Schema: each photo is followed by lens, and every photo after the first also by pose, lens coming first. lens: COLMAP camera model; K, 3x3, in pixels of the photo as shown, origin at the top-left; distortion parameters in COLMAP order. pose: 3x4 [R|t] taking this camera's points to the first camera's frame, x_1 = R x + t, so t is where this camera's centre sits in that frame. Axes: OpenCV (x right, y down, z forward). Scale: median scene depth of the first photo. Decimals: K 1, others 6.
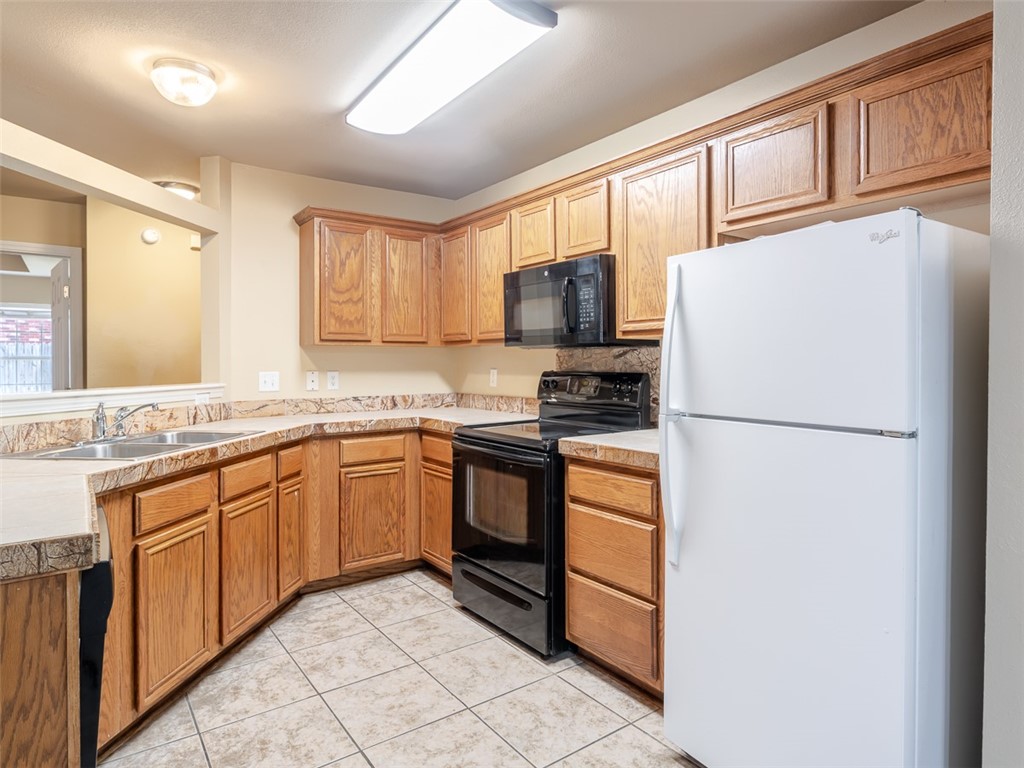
lens RADIAL K [[600.3, 0, 506.1], [0, 600.3, 363.1], [0, 0, 1]] dist [-0.003070, -0.001901]
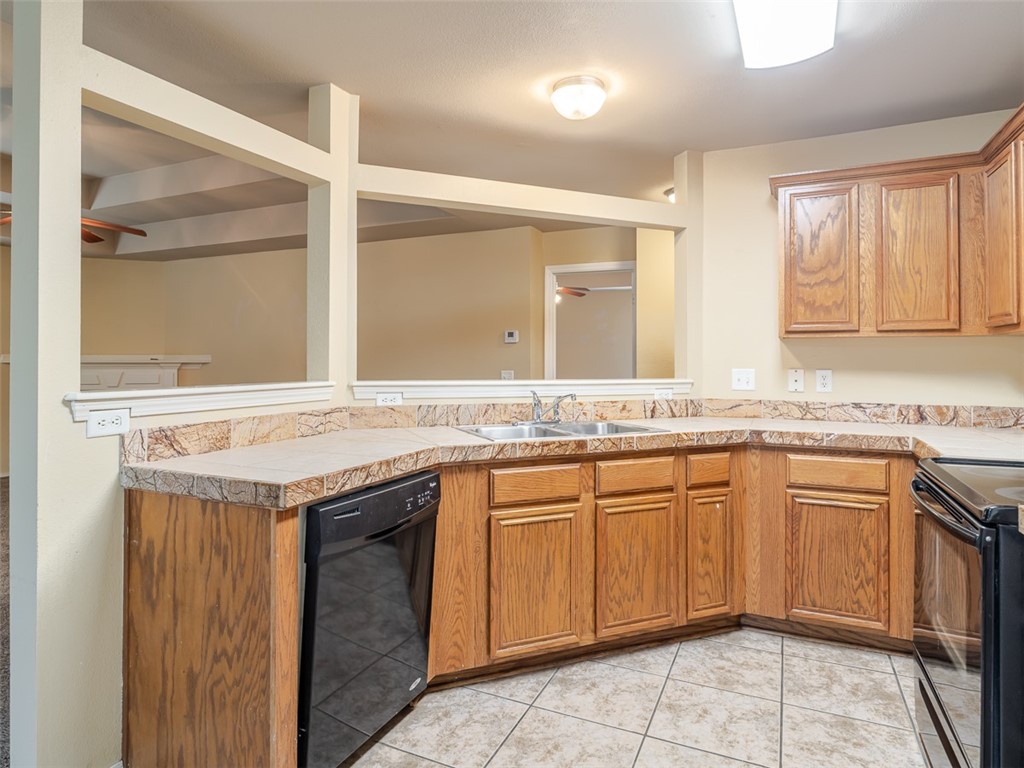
lens RADIAL K [[600.3, 0, 518.1], [0, 600.3, 350.8], [0, 0, 1]] dist [-0.003070, -0.001901]
pose [[0.492086, -0.007672, -0.870513, 0.278276], [-0.005382, 0.999915, -0.011854, 0.000083], [0.870530, 0.010518, 0.492003, 0.304311]]
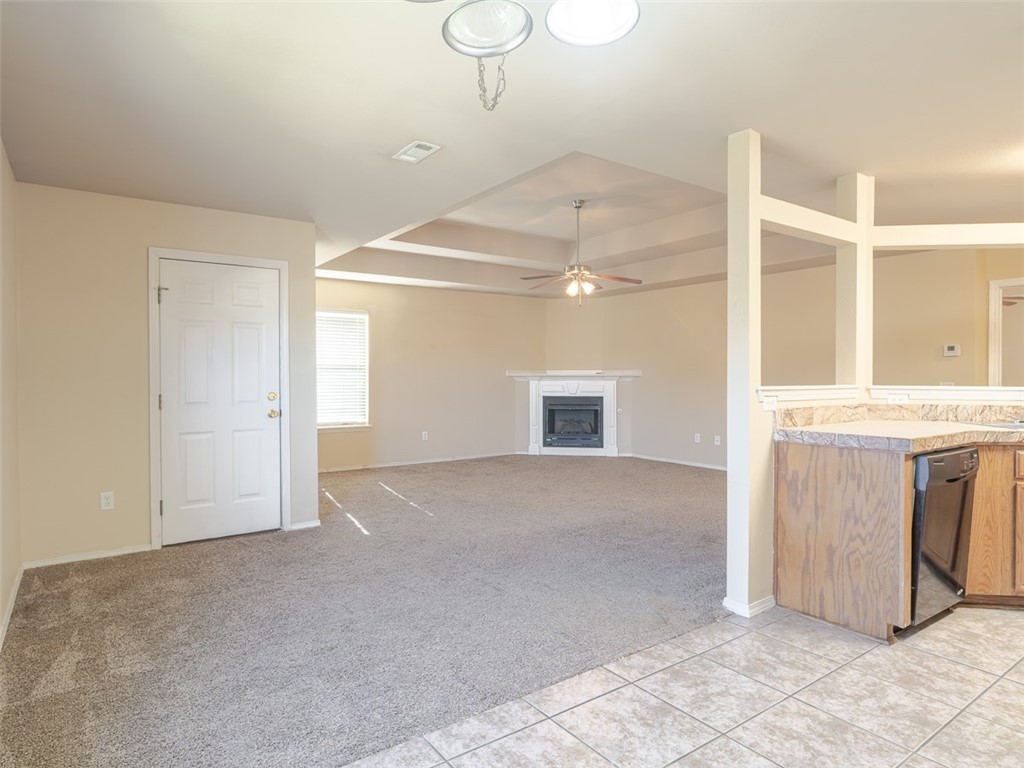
lens RADIAL K [[600.3, 0, 505.3], [0, 600.3, 378.5], [0, 0, 1]] dist [-0.003070, -0.001901]
pose [[-0.018852, 0.008075, -0.999790, 0.624444], [-0.003567, 0.999960, 0.008143, 0.014900], [0.999816, 0.003720, -0.018822, -0.195184]]
